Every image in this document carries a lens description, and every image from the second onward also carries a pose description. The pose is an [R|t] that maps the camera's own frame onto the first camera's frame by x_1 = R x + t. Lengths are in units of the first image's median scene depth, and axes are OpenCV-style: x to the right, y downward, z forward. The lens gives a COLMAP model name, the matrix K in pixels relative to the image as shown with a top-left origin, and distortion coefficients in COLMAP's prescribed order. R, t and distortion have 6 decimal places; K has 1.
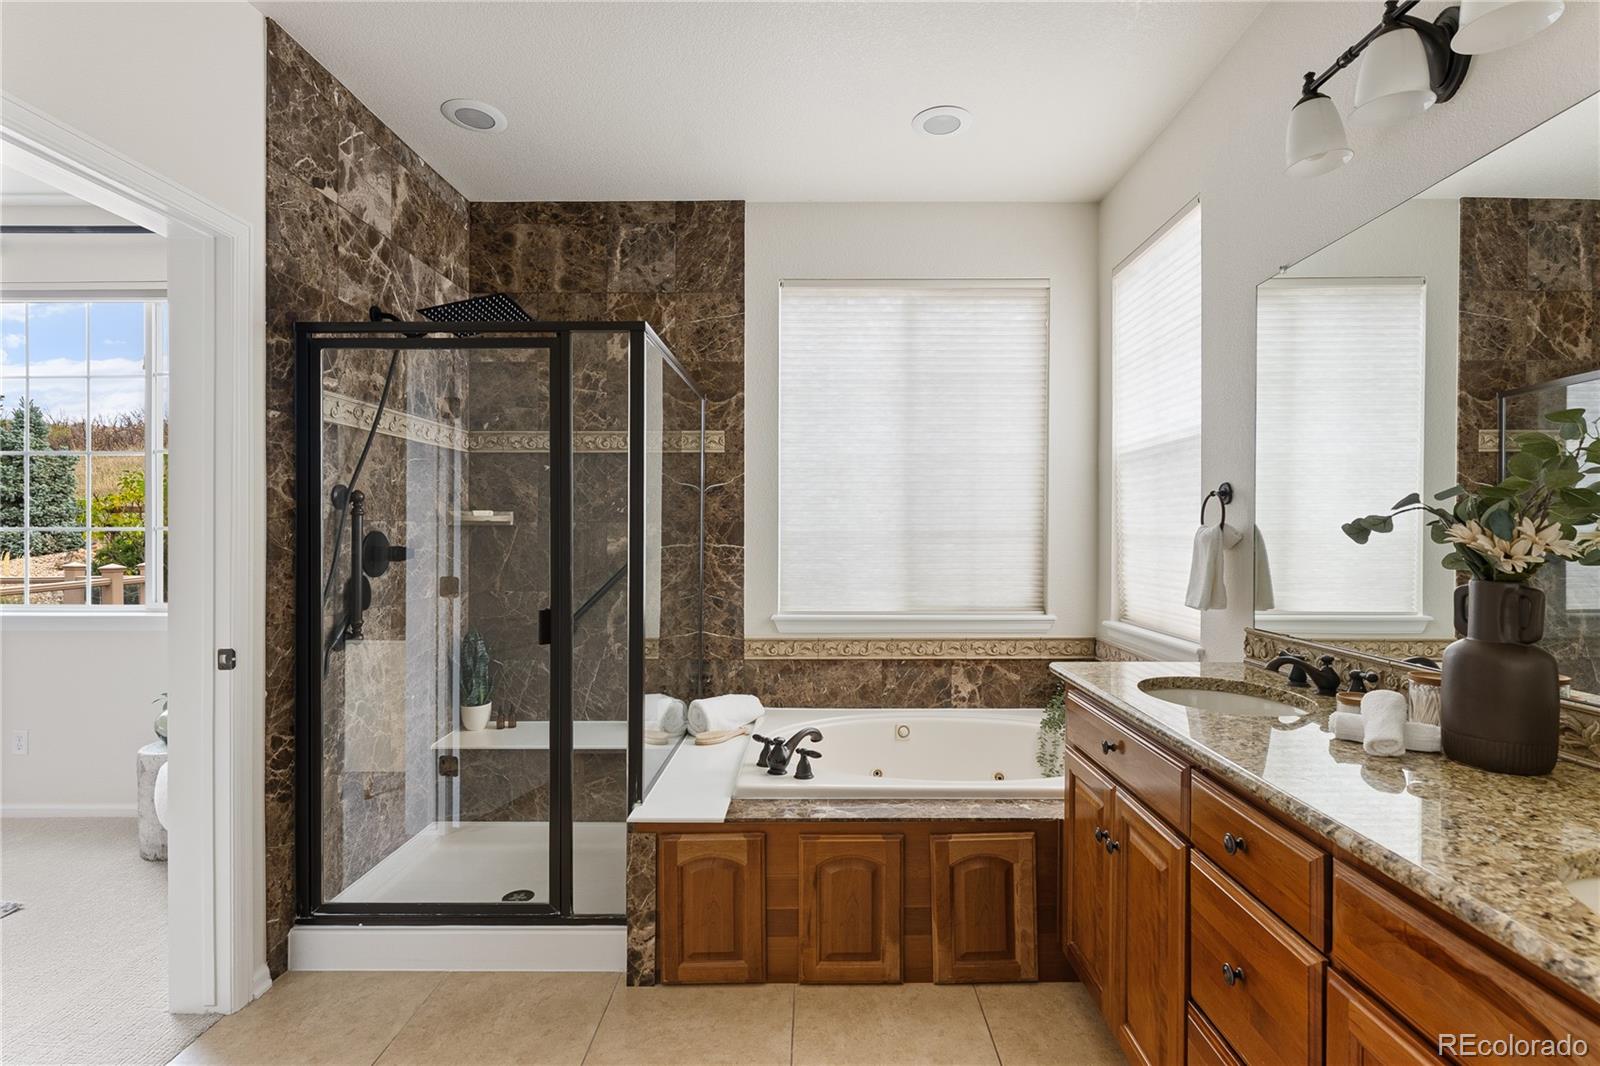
lens RADIAL K [[754.0, 0, 810.8], [0, 754.0, 532.4], [0, 0, 1]] dist [0.005471, 0.000556]
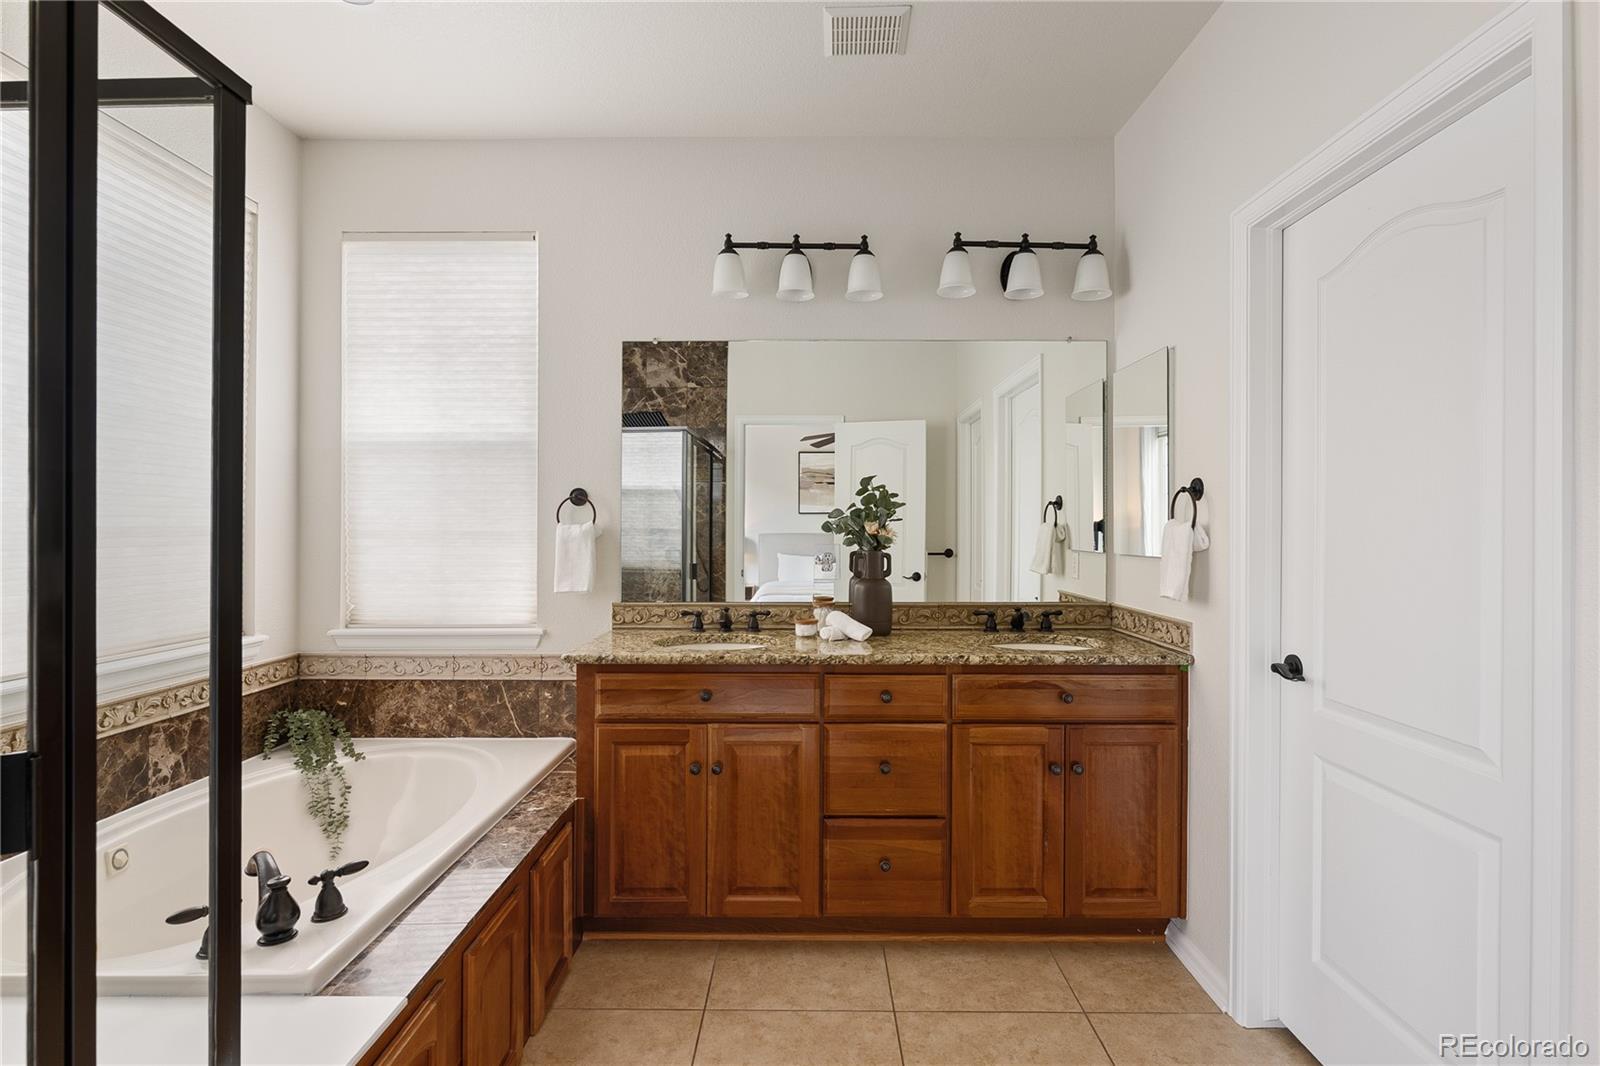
lens RADIAL K [[754.0, 0, 809.7], [0, 754.0, 528.6], [0, 0, 1]] dist [0.005471, 0.000556]
pose [[0.006443, -0.000136, 0.999979, -0.462430], [0.001197, 0.999999, 0.000128, 0.000213], [-0.999979, 0.001196, 0.006443, 0.426535]]
